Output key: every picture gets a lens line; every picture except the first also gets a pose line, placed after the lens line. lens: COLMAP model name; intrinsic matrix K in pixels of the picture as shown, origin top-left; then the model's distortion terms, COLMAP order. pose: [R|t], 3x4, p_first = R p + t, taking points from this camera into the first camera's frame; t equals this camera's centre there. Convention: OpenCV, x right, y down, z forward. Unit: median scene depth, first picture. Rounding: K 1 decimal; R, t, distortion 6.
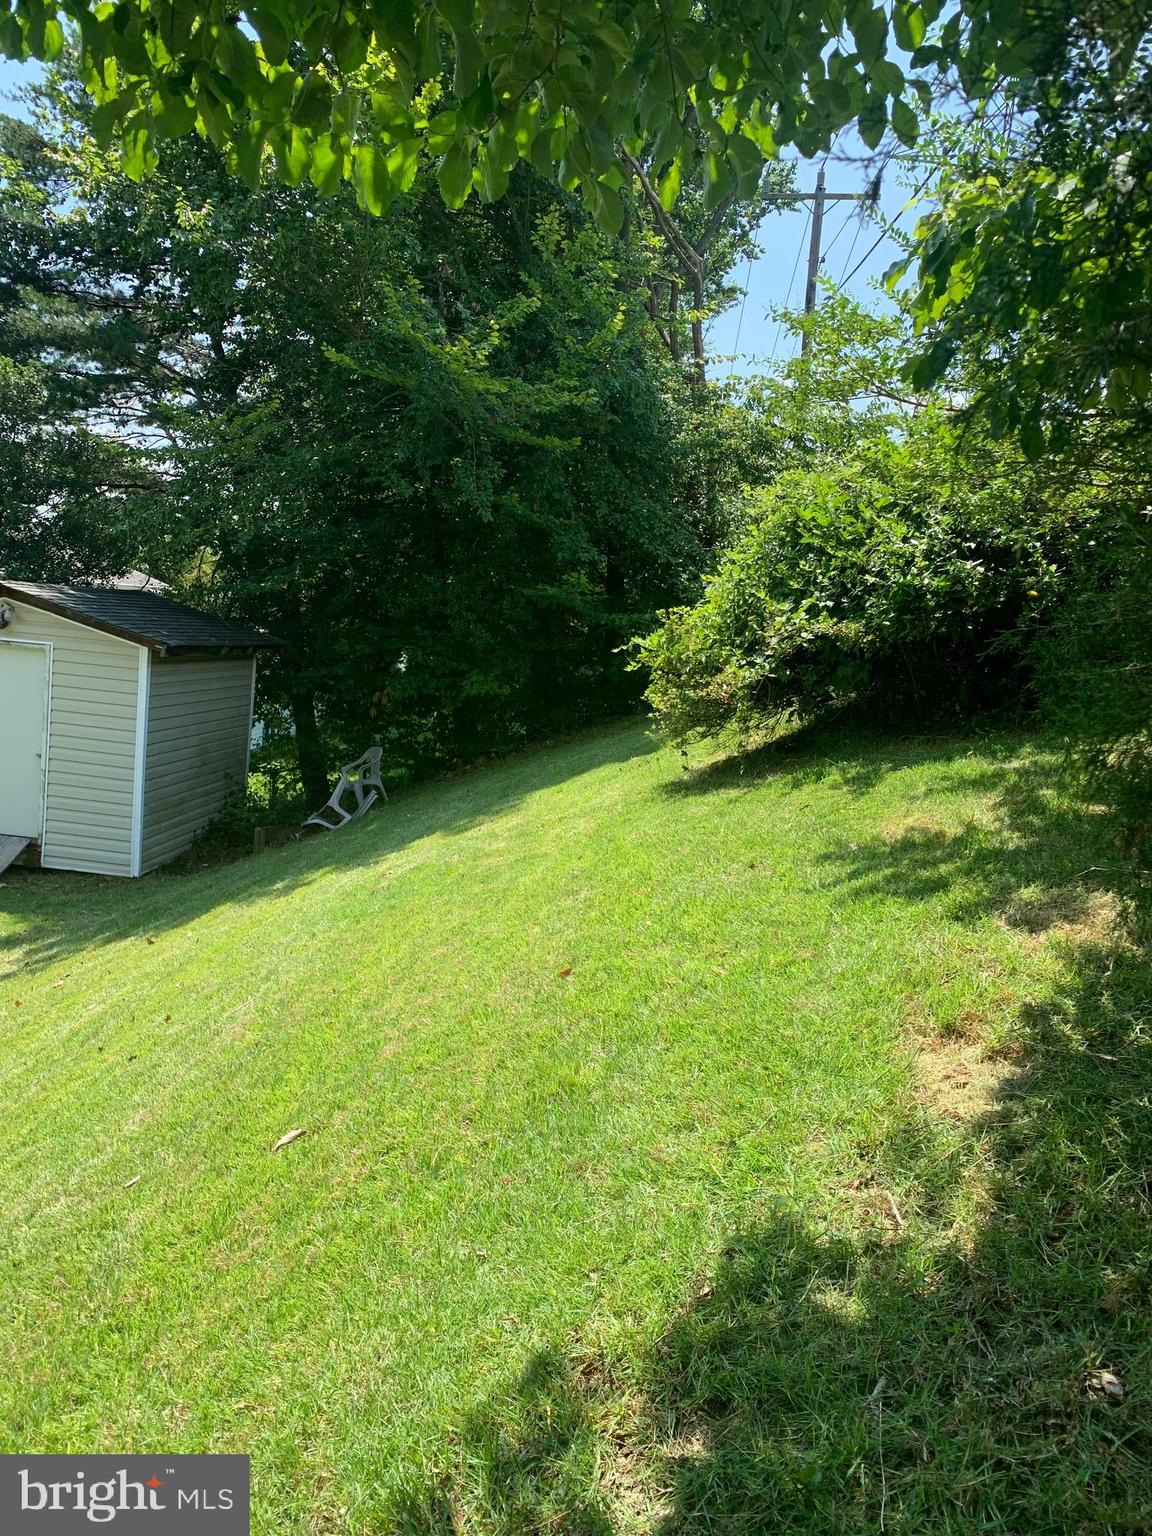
lens RADIAL K [[1180.2, 0, 579.0], [0, 1180.2, 769.5], [0, 0, 1]] dist [0.034466, -0.015995]
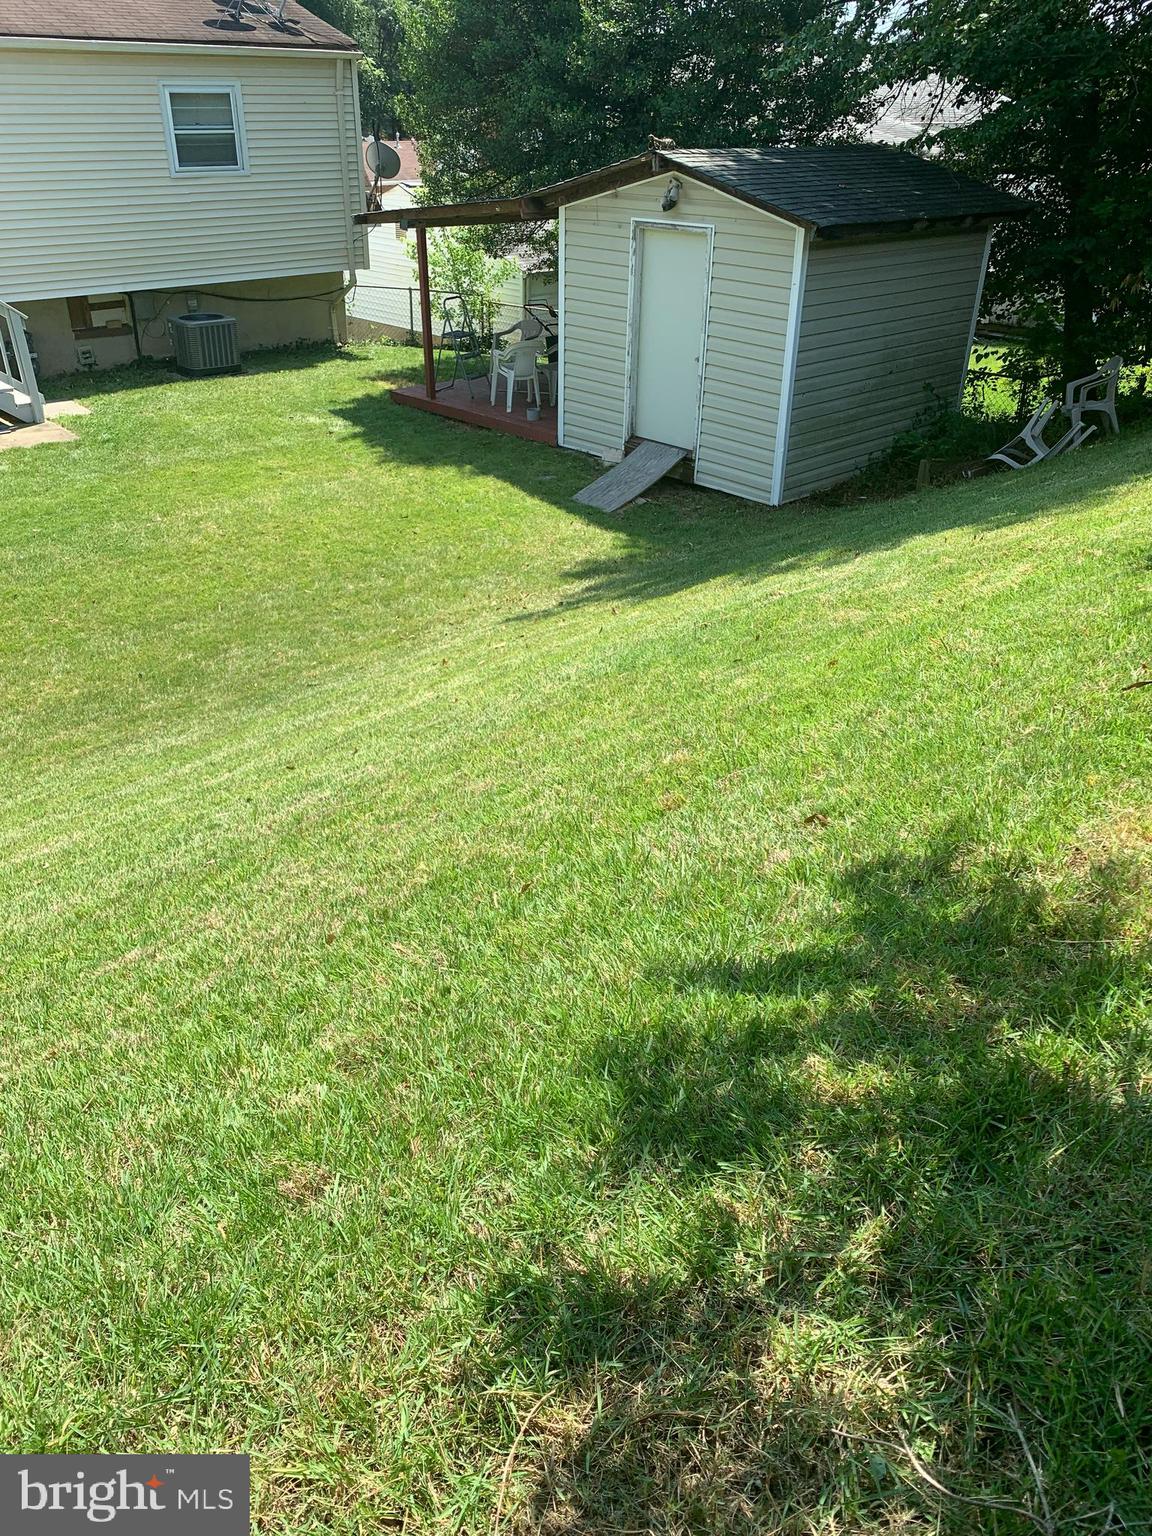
lens RADIAL K [[1180.2, 0, 563.7], [0, 1180.2, 768.4], [0, 0, 1]] dist [0.034466, -0.015995]
pose [[0.744169, 0.255978, -0.616999, 0.119305], [-0.030350, 0.935666, 0.351580, -0.035436], [0.667302, -0.242909, 0.704062, 0.200692]]
